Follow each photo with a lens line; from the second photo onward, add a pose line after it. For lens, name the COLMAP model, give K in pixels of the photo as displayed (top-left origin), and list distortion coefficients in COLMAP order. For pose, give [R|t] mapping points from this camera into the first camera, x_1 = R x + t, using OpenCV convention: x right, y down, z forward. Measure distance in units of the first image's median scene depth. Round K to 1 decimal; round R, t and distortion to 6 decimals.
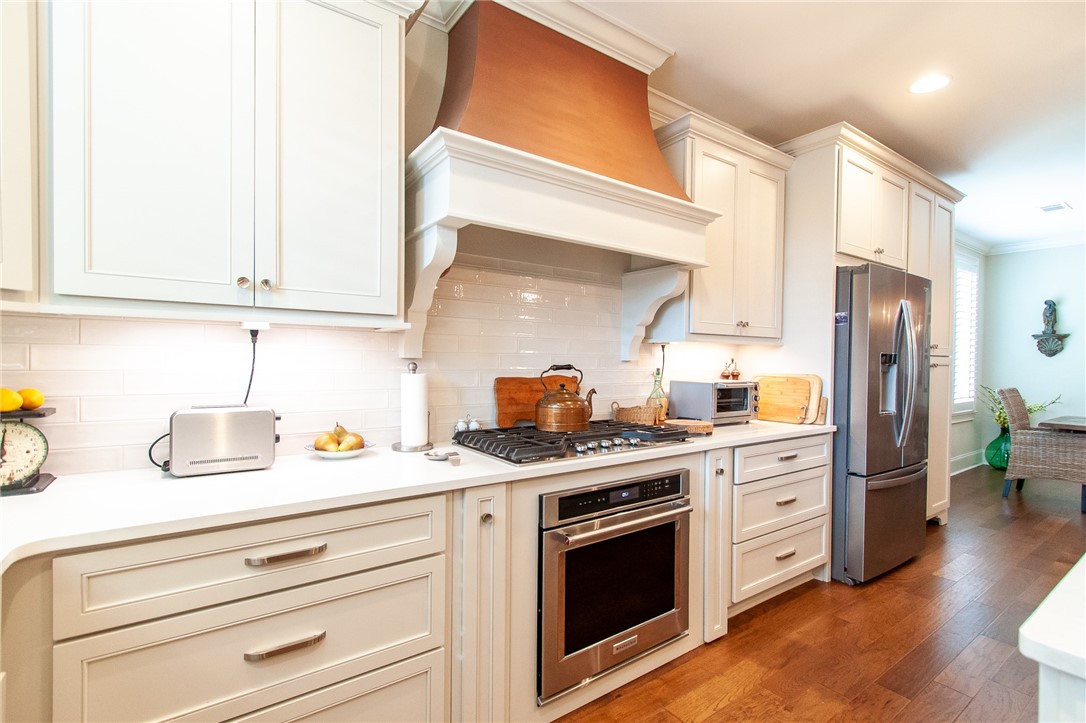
lens RADIAL K [[505.2, 0, 542.9], [0, 505.2, 357.4], [0, 0, 1]] dist [0.009939, 0.000013]
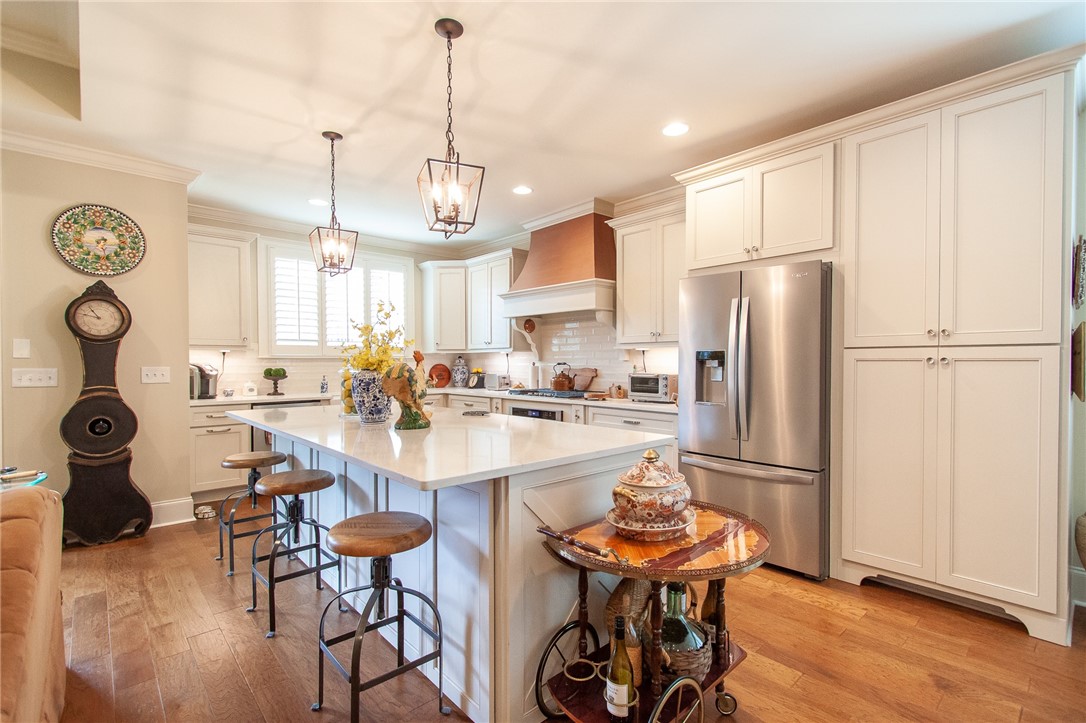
lens RADIAL K [[505.2, 0, 547.6], [0, 505.2, 368.5], [0, 0, 1]] dist [0.009939, 0.000013]
pose [[0.118575, -0.007359, -0.992918, 1.794271], [-0.007327, 0.999939, -0.008286, 0.047260], [0.992918, 0.008258, 0.118513, 0.522855]]
